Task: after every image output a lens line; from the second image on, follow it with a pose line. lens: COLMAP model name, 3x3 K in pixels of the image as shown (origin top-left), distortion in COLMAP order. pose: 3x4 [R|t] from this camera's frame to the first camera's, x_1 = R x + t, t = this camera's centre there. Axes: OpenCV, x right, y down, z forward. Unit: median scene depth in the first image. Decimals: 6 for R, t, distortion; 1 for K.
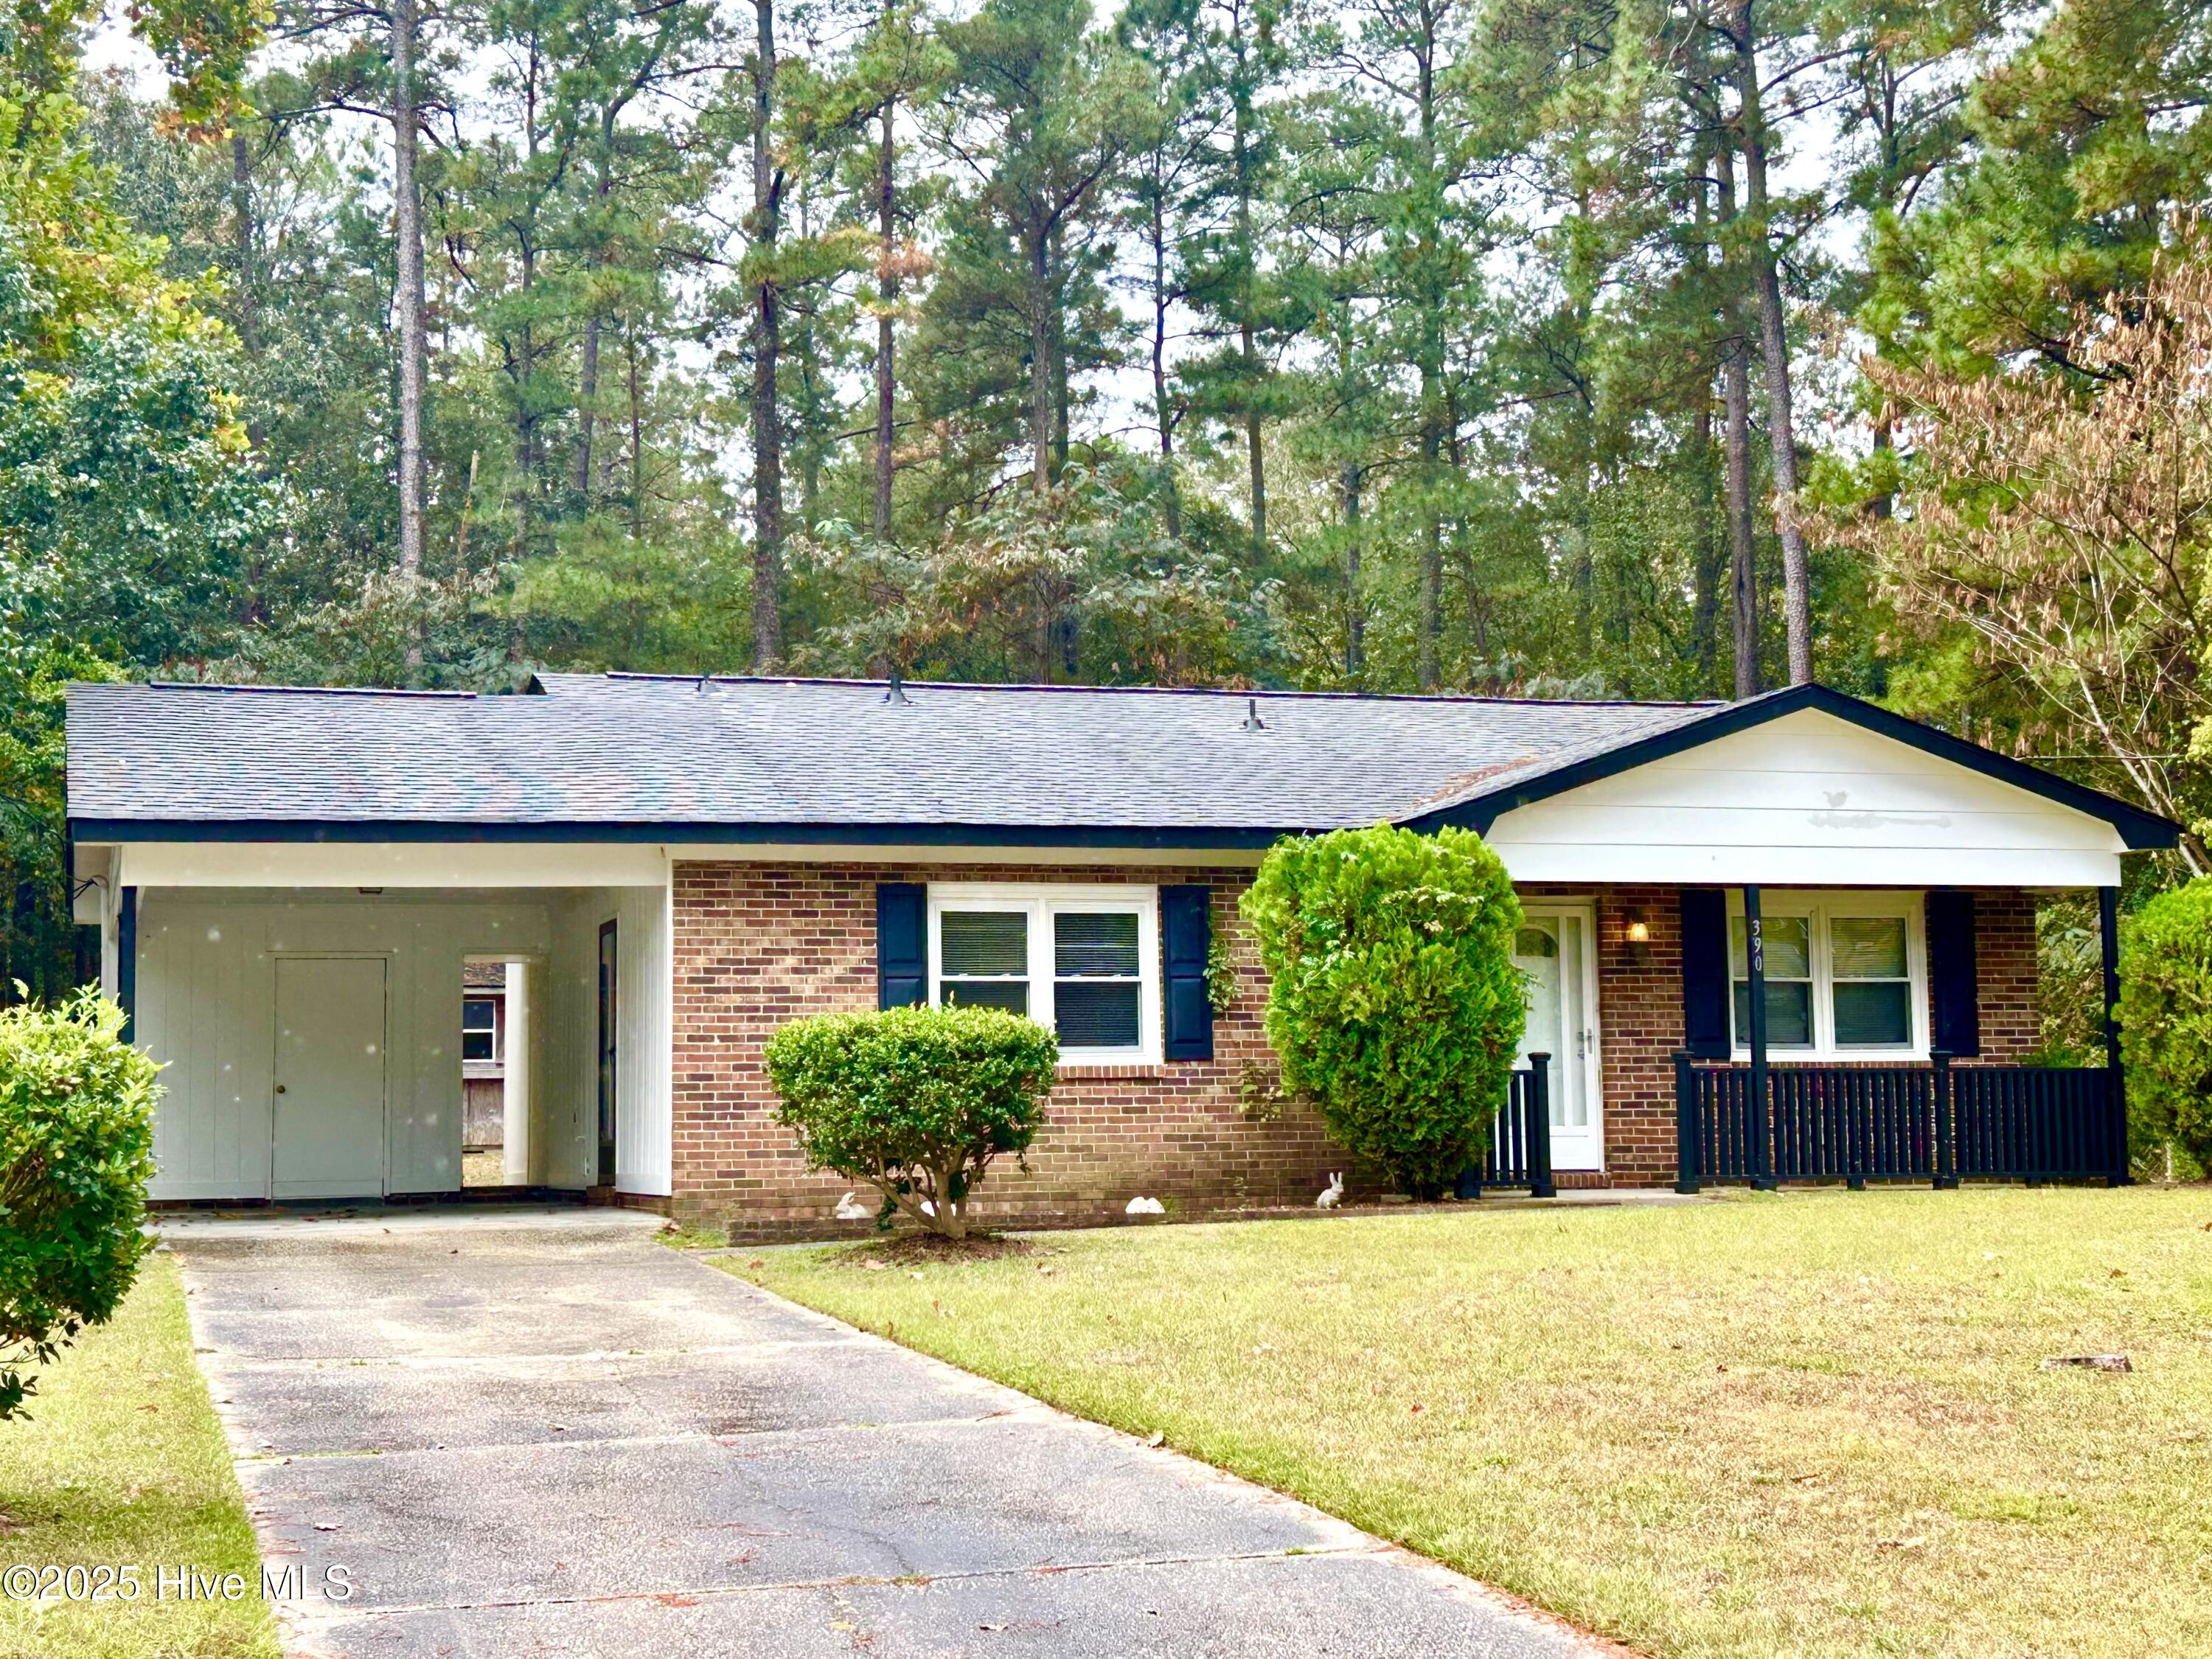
lens RADIAL K [[3187.8, 0, 1092.7], [0, 3187.8, 831.6], [0, 0, 1]] dist [0.195647, -0.604063]
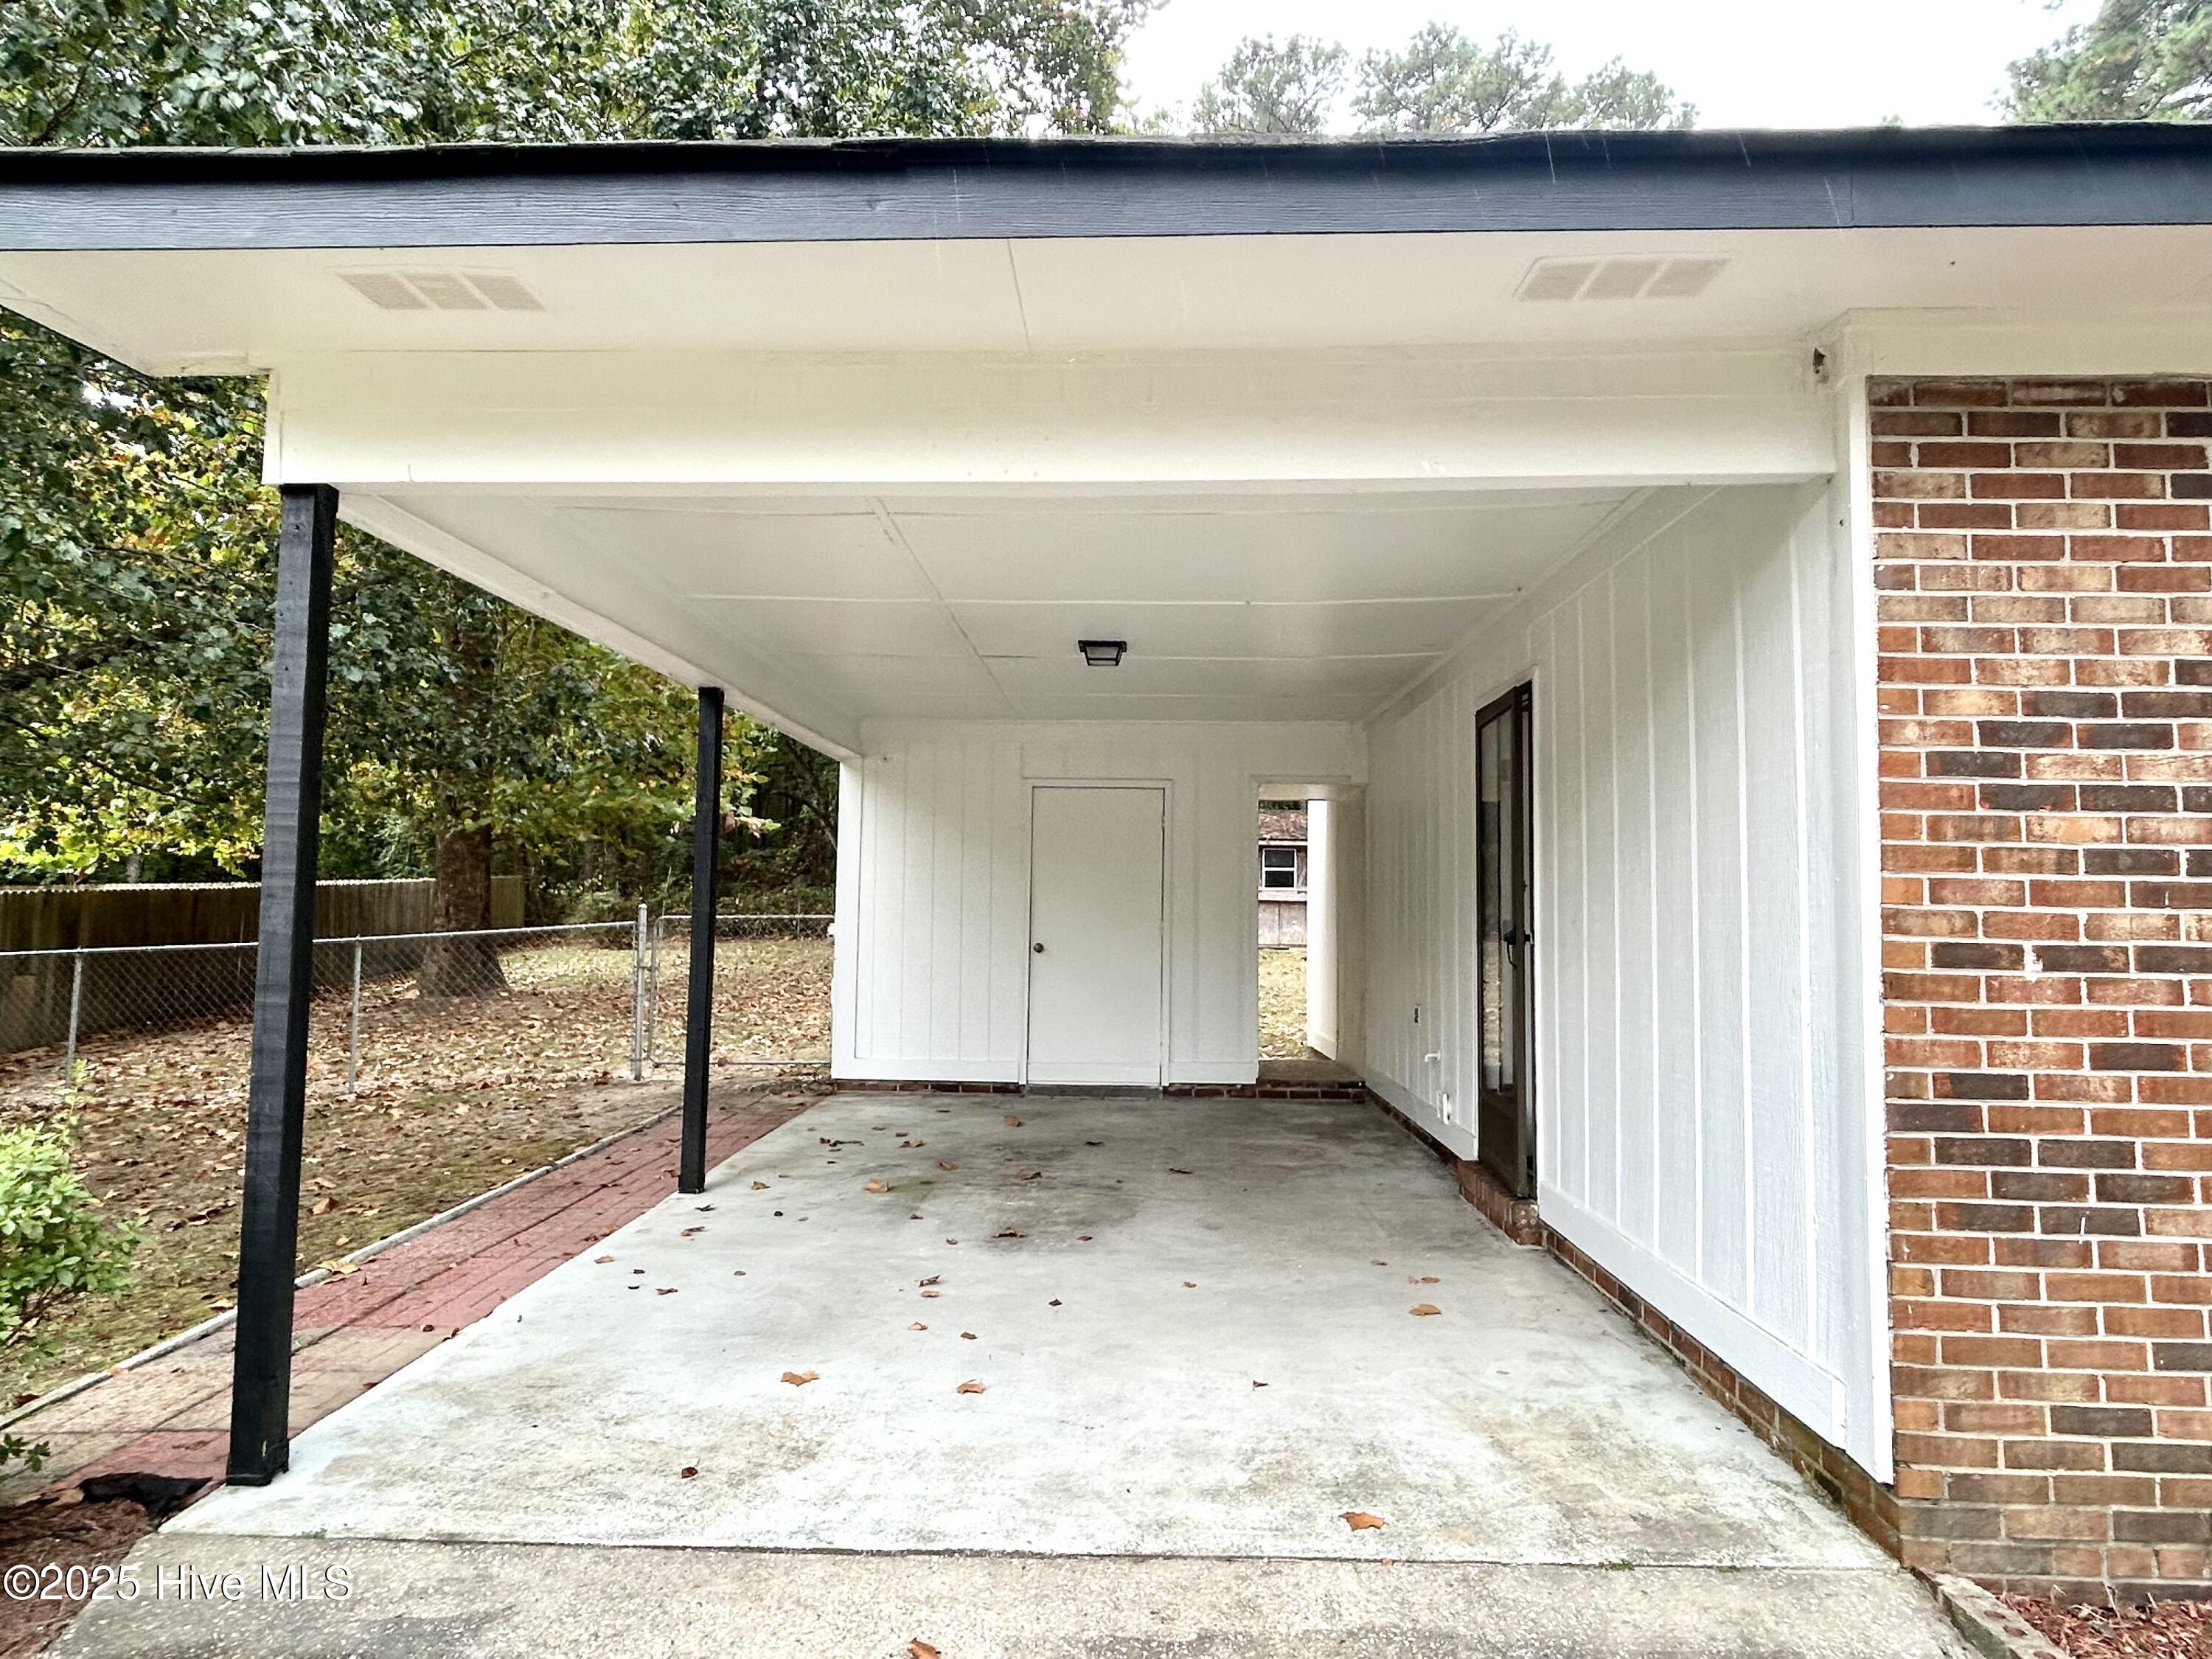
lens RADIAL K [[1289.3, 0, 1102.9], [0, 1289.3, 823.3], [0, 0, 1]] dist [-0.001990, -0.001939]
pose [[0.945017, 0.005507, -0.326975, -0.143572], [0.004001, 0.999589, 0.028402, 0.043143], [0.326997, -0.028149, 0.944606, 0.766502]]
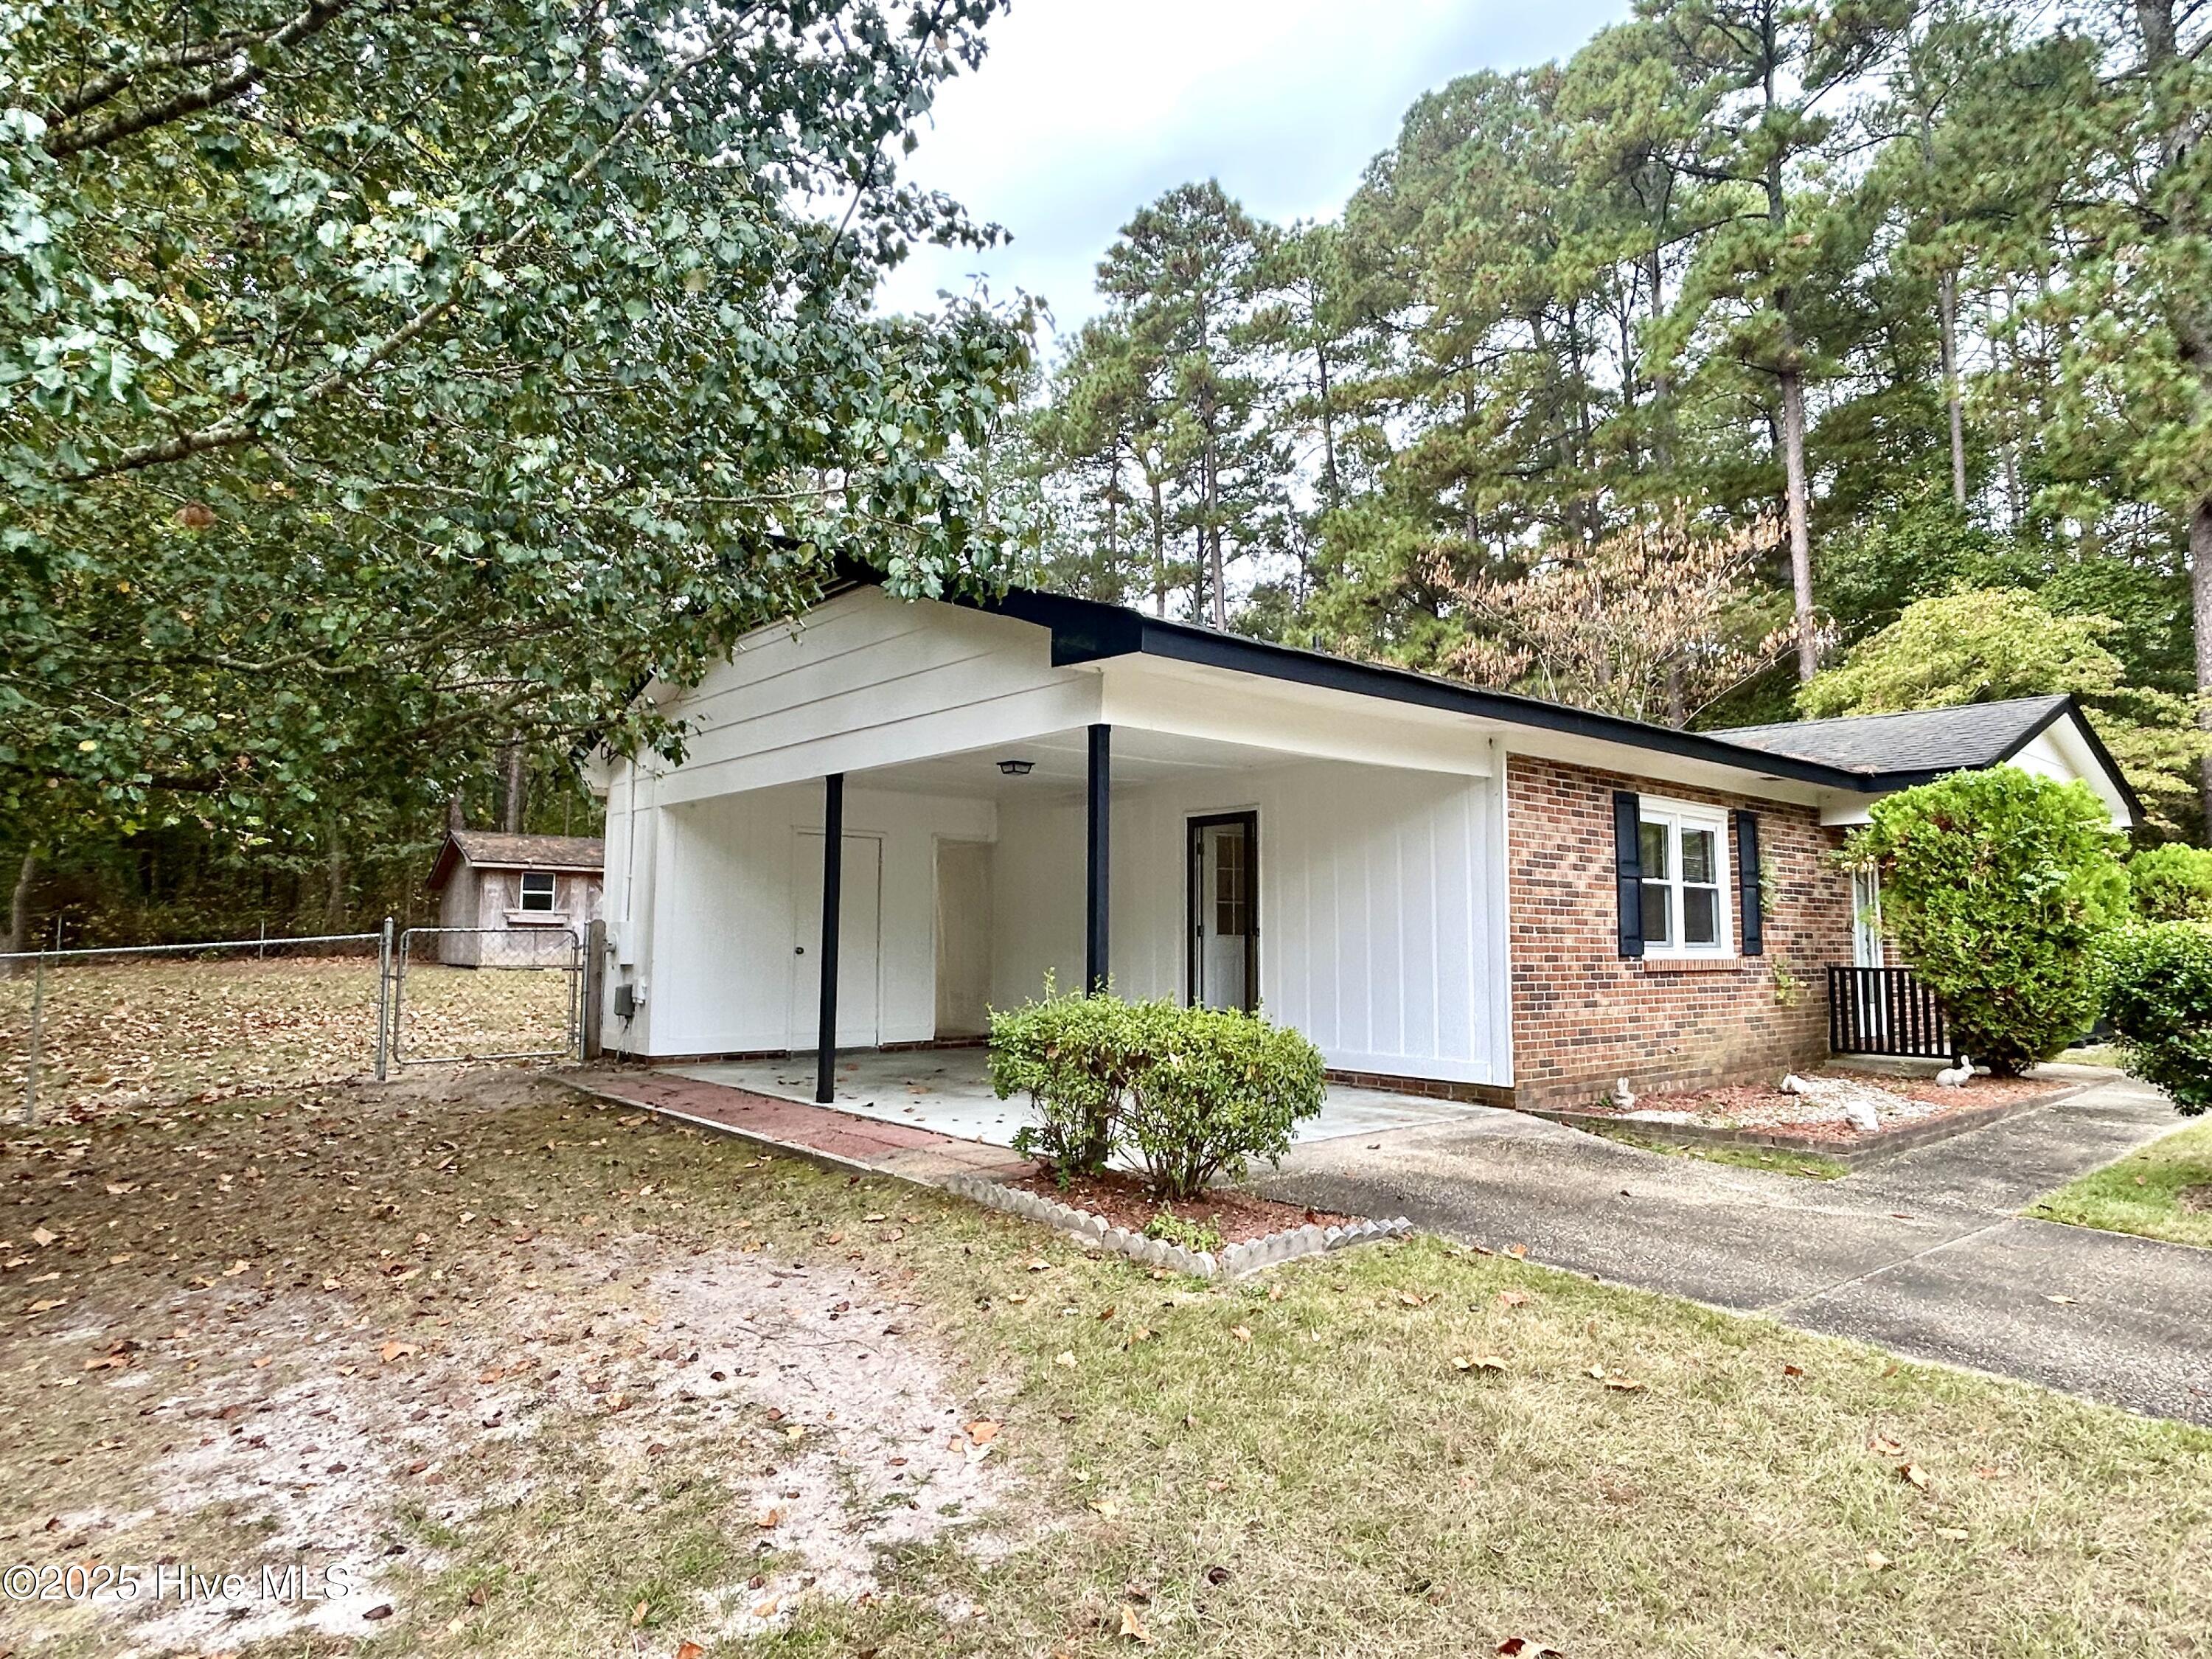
lens RADIAL K [[1289.3, 0, 1102.9], [0, 1289.3, 823.3], [0, 0, 1]] dist [-0.001990, -0.001939]
pose [[0.918831, 0.056515, 0.390584, -0.362754], [-0.056625, 0.998332, -0.011245, 0.038547], [-0.390568, -0.011784, 0.920499, 0.604842]]
